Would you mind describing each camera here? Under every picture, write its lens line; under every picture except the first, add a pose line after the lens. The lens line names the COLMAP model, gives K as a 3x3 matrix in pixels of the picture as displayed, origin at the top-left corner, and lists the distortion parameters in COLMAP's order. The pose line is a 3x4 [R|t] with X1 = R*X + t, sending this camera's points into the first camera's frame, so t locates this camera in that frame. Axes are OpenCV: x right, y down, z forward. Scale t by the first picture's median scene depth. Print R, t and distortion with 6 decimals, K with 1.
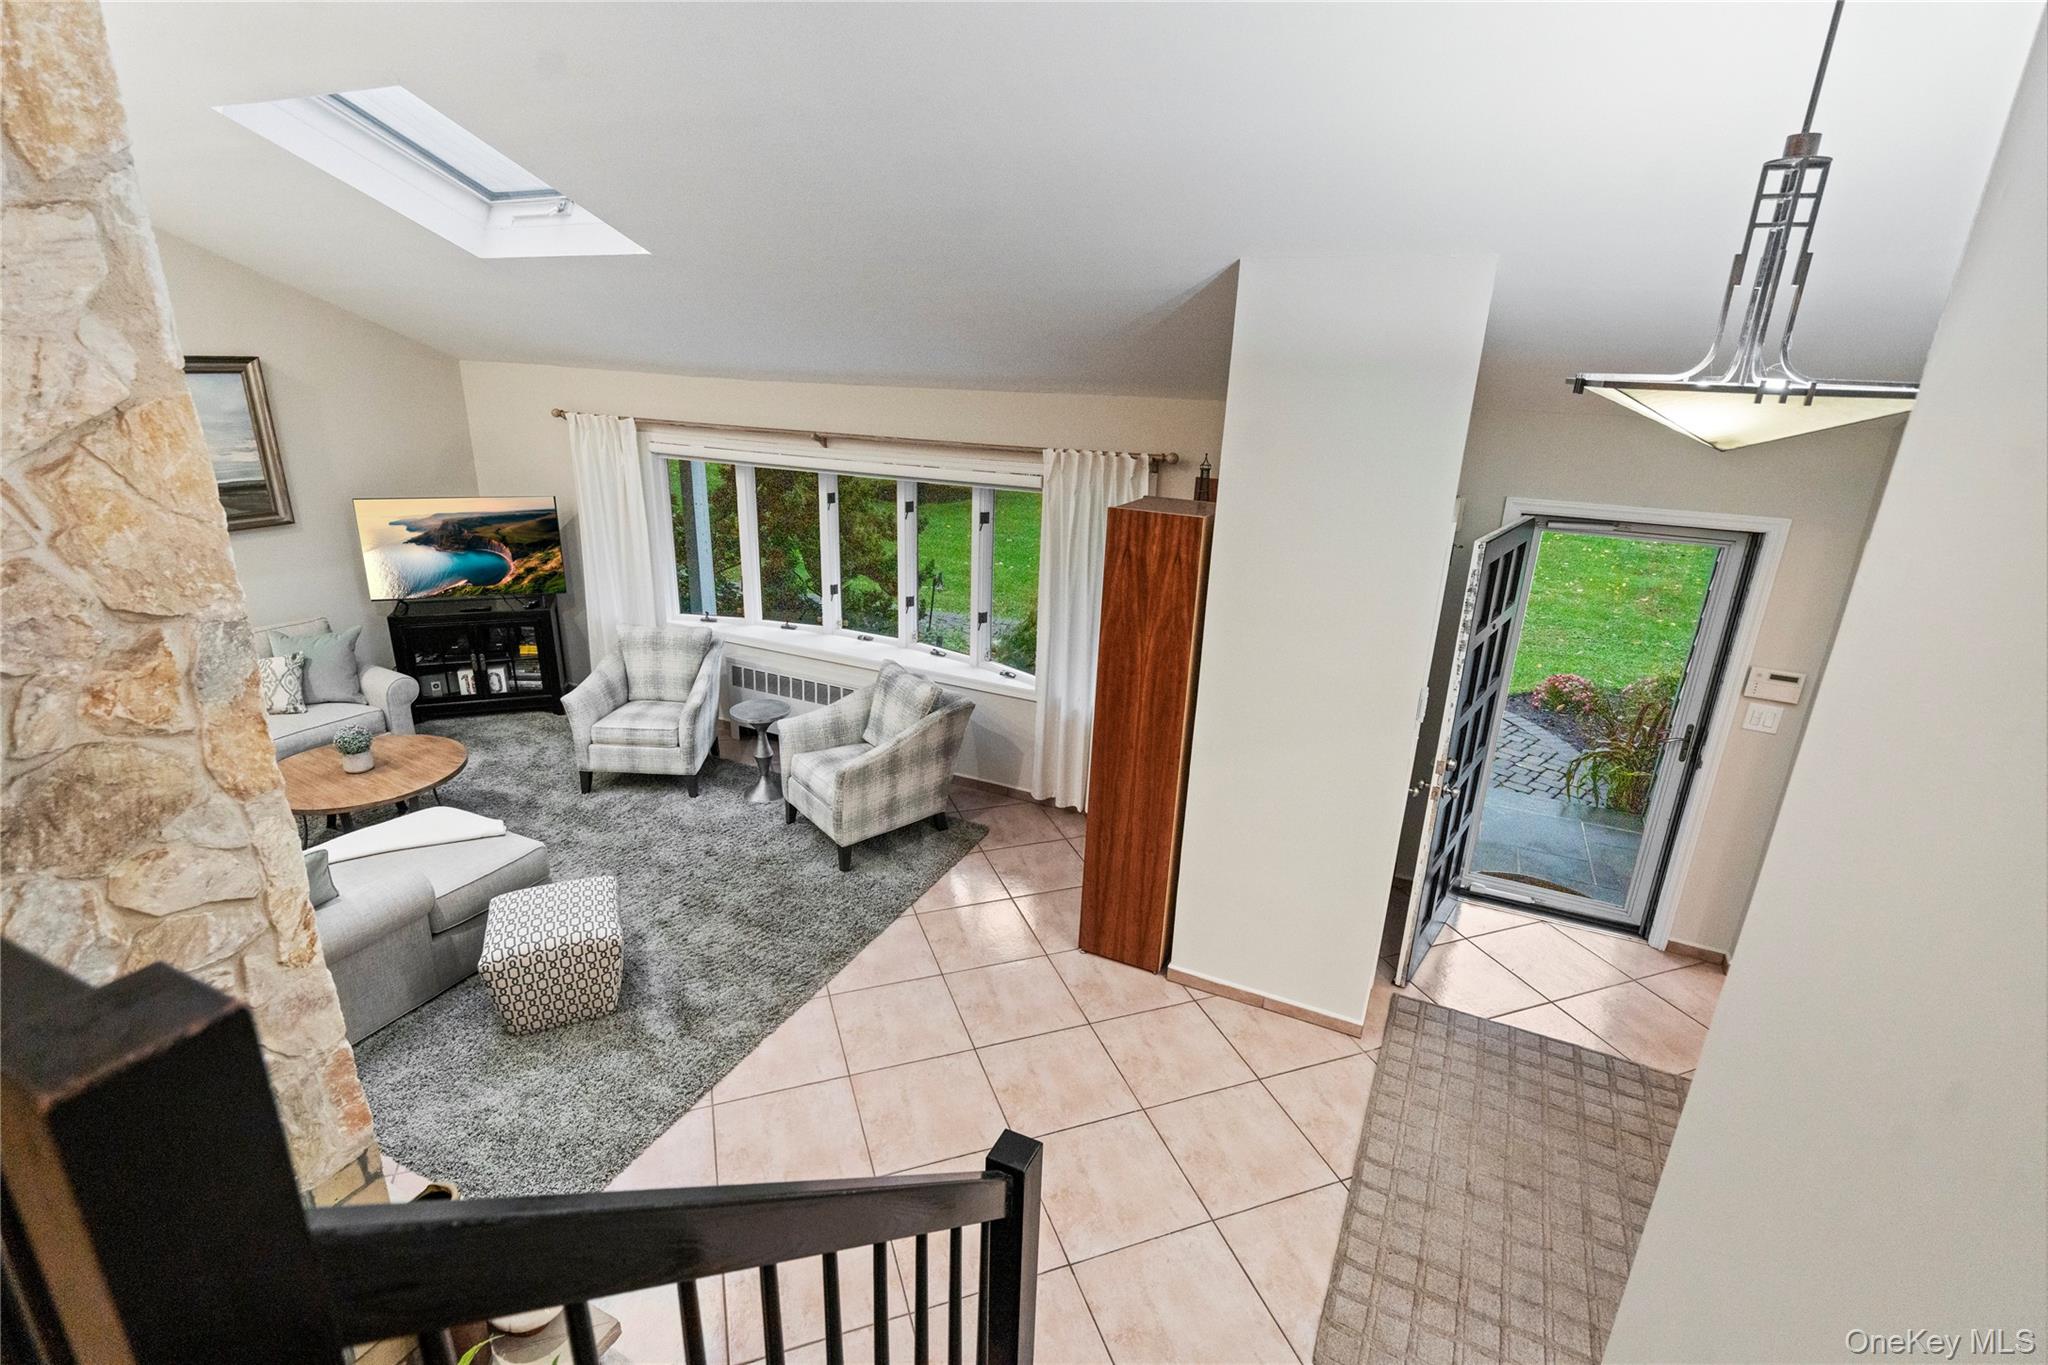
lens RADIAL K [[919.5, 0, 1027.0], [0, 919.5, 670.7], [0, 0, 1]] dist [-0.002653, 0.000538]
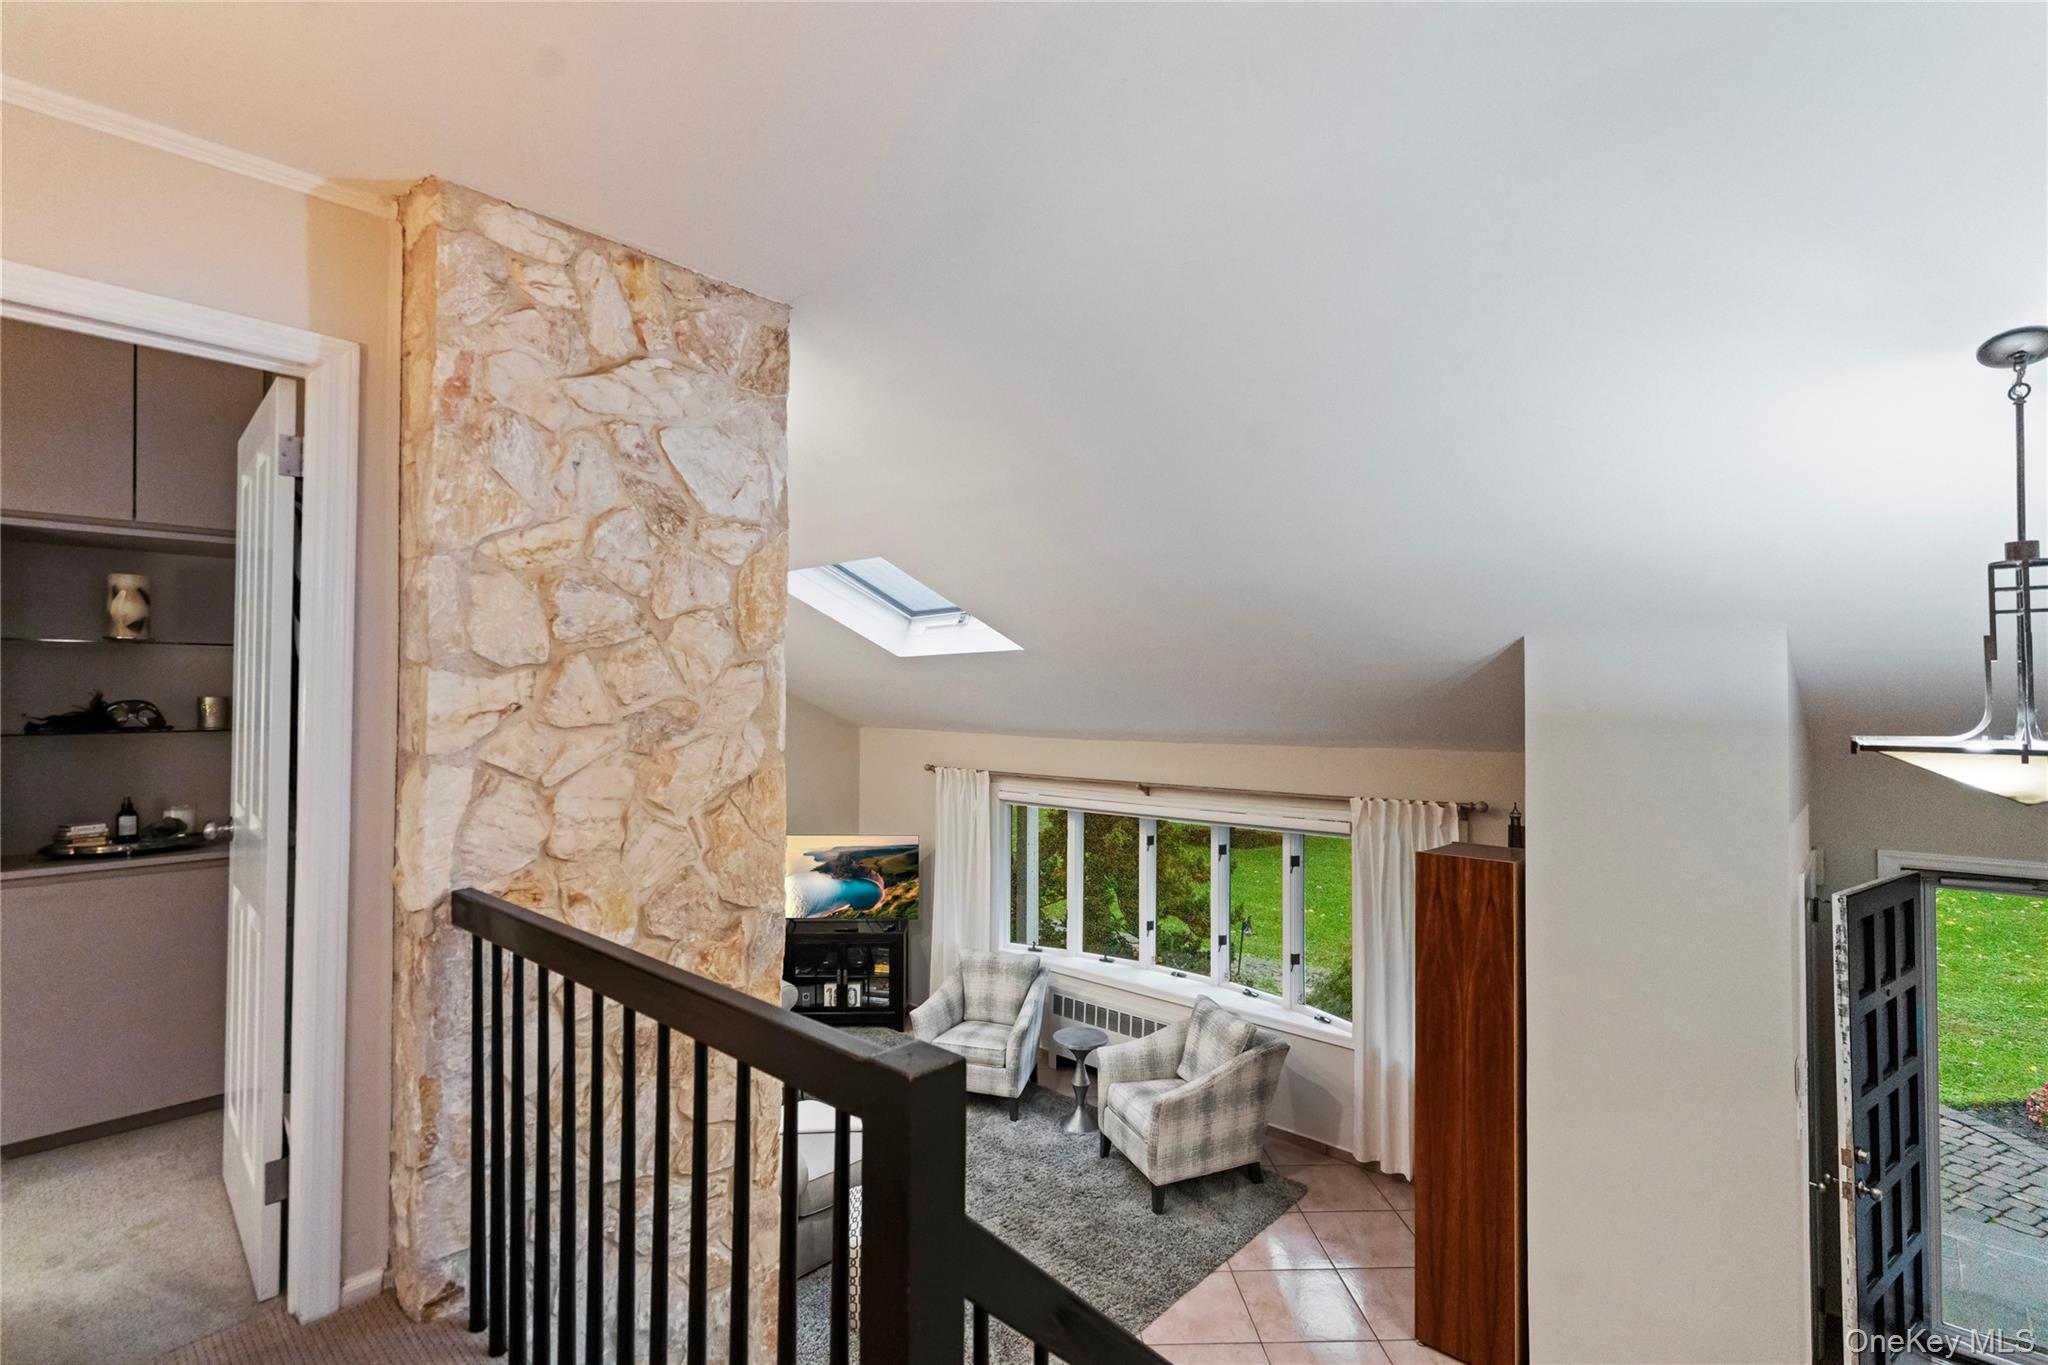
lens RADIAL K [[959.5, 0, 1024.0], [0, 959.5, 682.5], [0, 0, 1]] dist [-0.001170, 0.008621]
pose [[0.951702, -0.035064, -0.305016, 0.000960], [-0.072388, 0.939823, -0.333904, 0.033602], [0.298369, 0.339857, 0.891893, -0.155799]]
